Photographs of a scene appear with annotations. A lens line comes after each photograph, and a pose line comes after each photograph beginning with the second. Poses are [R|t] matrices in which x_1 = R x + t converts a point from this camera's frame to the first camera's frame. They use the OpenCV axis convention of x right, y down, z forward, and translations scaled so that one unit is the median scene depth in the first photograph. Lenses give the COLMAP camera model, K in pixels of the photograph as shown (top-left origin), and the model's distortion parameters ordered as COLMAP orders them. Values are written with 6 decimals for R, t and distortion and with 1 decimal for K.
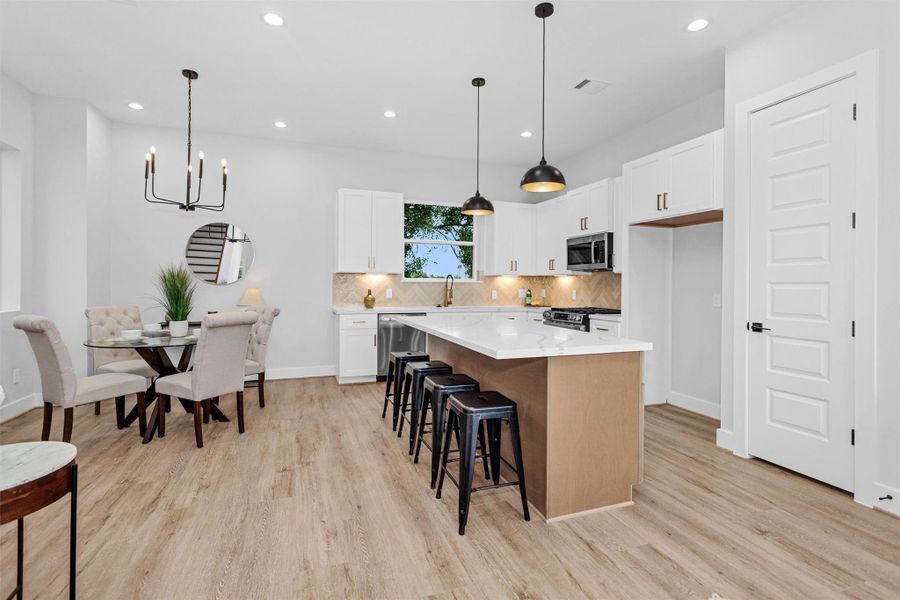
lens RADIAL K [[429.5, 0, 445.9], [0, 429.5, 285.2], [0, 0, 1]] dist [0.002803, 0.000879]
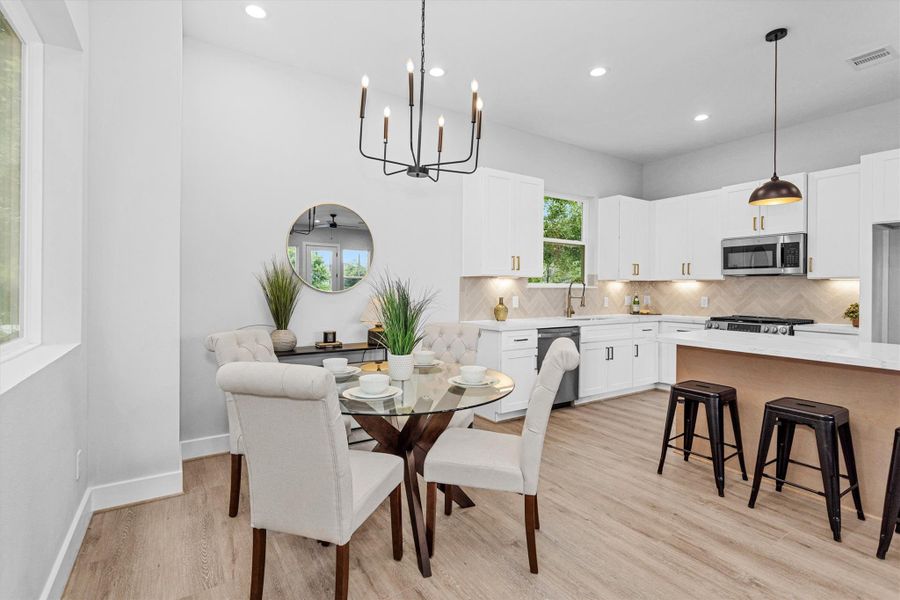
lens RADIAL K [[425.8, 0, 445.5], [0, 425.8, 288.0], [0, 0, 1]] dist [0.002257, 0.000657]
pose [[0.973170, -0.000508, 0.230085, -0.552992], [0.000570, 1.000000, -0.000201, -0.009190], [-0.230085, 0.000327, 0.973170, 0.305961]]
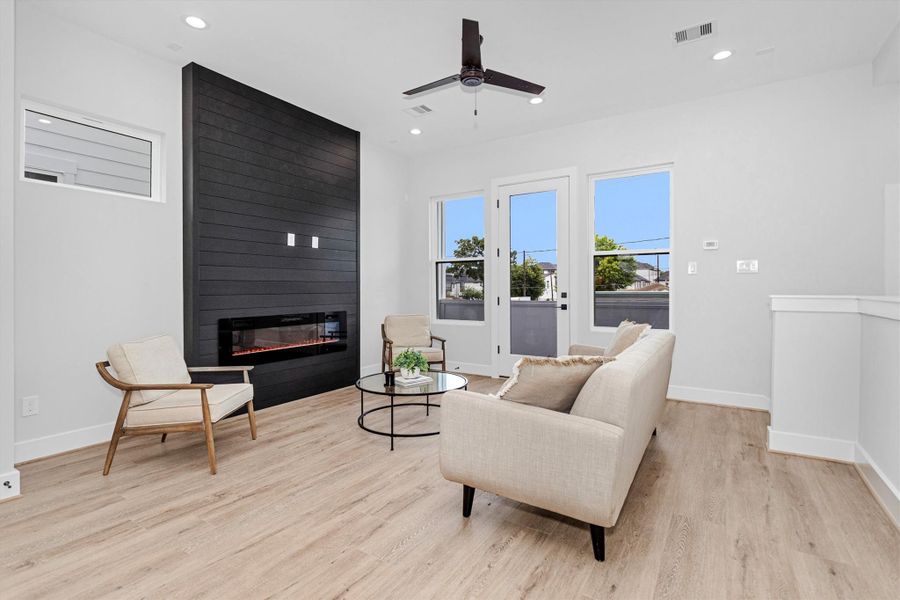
lens RADIAL K [[425.8, 0, 445.5], [0, 425.8, 288.0], [0, 0, 1]] dist [0.002257, 0.000657]
pose [[-0.605617, -0.001922, 0.795754, -0.184935], [-0.001378, 0.999998, 0.001367, 0.016826], [-0.795755, -0.000268, -0.605618, 0.386875]]
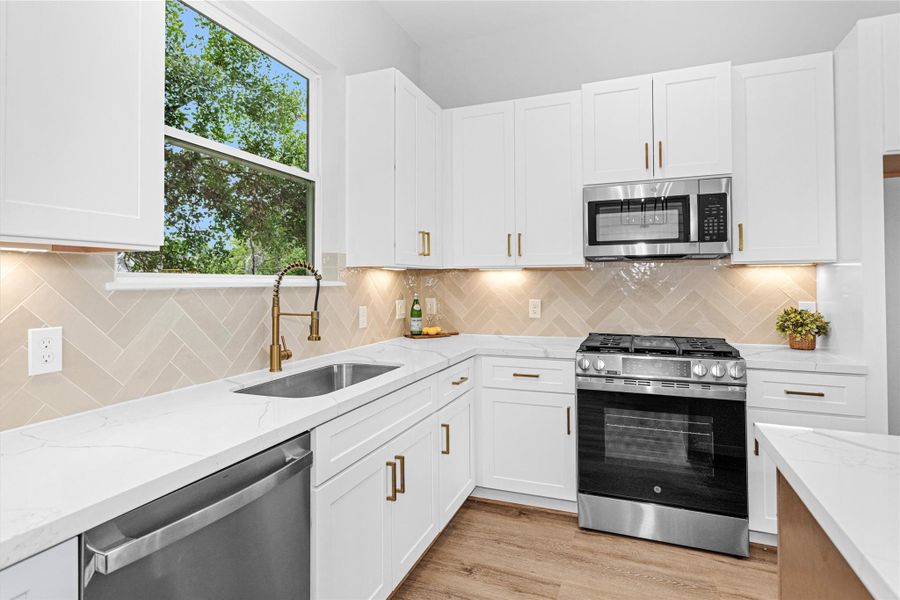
lens RADIAL K [[475.7, 0, 449.9], [0, 475.7, 272.0], [0, 0, 1]] dist [-0.001397, -0.000110]
pose [[0.658593, 0.005071, 0.752482, -0.214635], [0.011284, 0.999798, -0.016614, -0.014035], [-0.752415, 0.019432, 0.658403, 0.890057]]
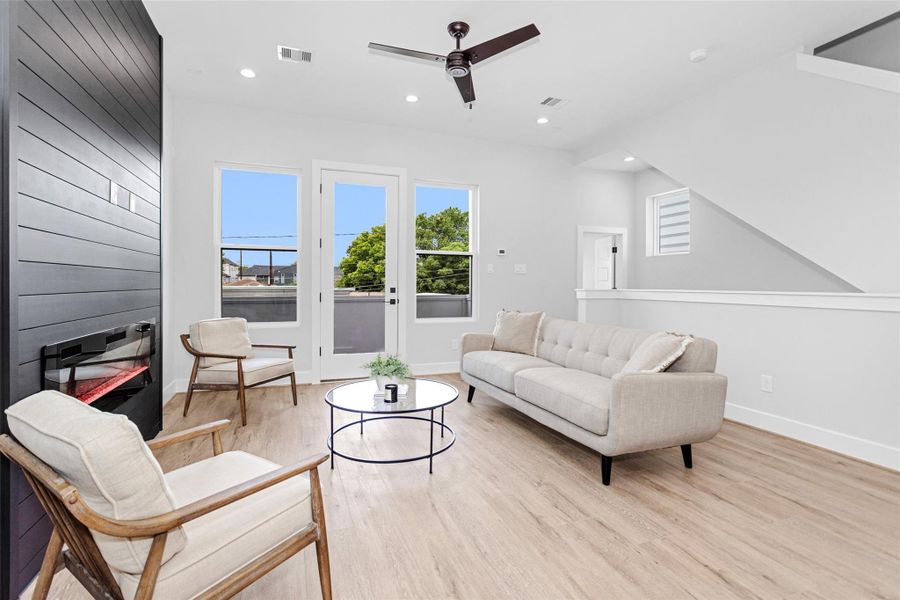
lens RADIAL K [[423.3, 0, 443.6], [0, 423.3, 285.0], [0, 0, 1]] dist [0.002627, 0.000948]
pose [[-0.999950, -0.007837, -0.006222, 0.360724], [-0.007843, 0.999969, 0.000854, 0.020448], [0.006215, 0.000903, -0.999980, 0.603493]]
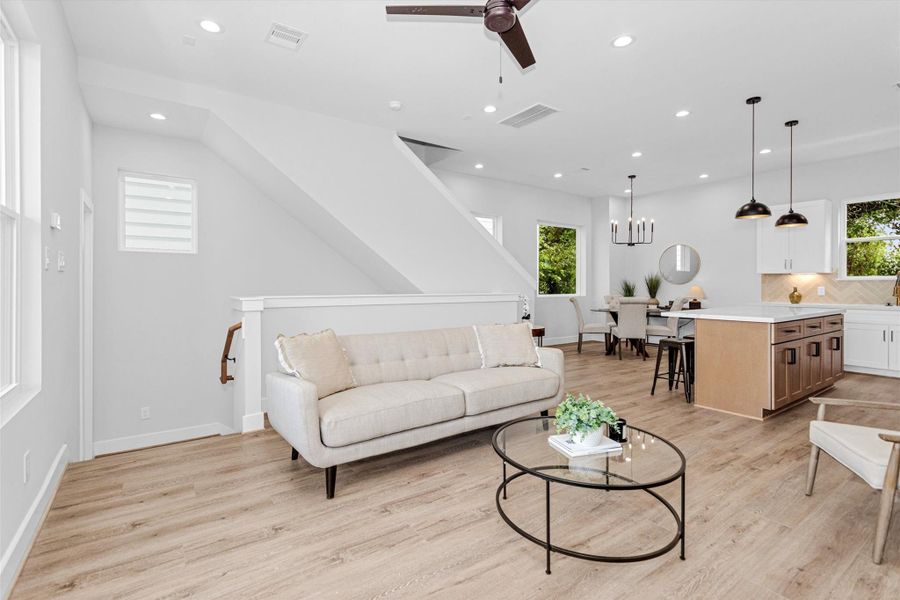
lens RADIAL K [[423.3, 0, 443.6], [0, 423.3, 285.0], [0, 0, 1]] dist [0.002627, 0.000948]
pose [[0.262210, -0.006886, -0.964986, 0.819137], [0.000752, 0.999976, -0.006931, 0.013122], [0.965011, 0.001092, 0.262208, -0.264832]]
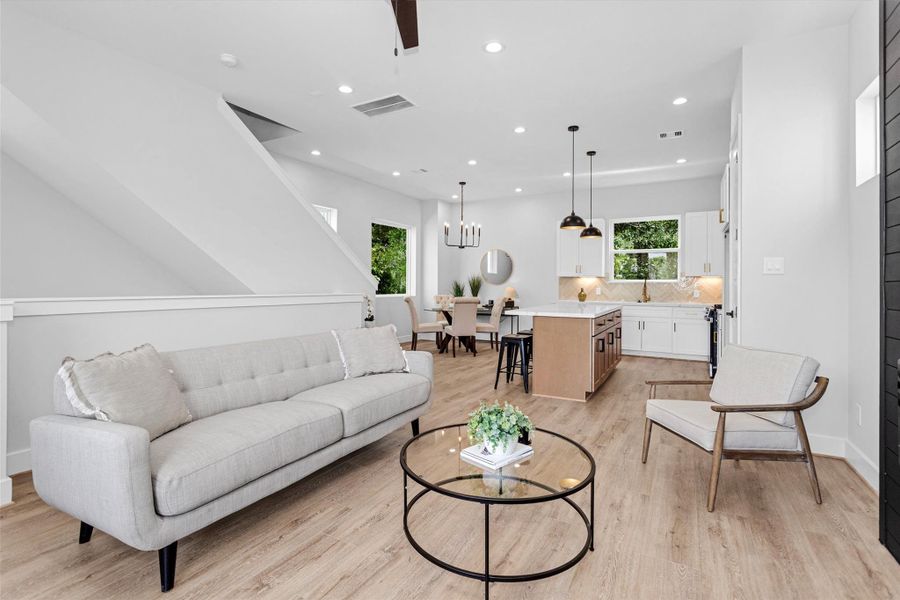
lens RADIAL K [[427.0, 0, 448.9], [0, 427.0, 282.3], [0, 0, 1]] dist [0.001635, 0.000313]
pose [[0.660053, -0.008618, -0.751170, 0.716652], [-0.002919, 0.999897, -0.014037, 0.013956], [0.751213, 0.011458, 0.659960, -0.323111]]
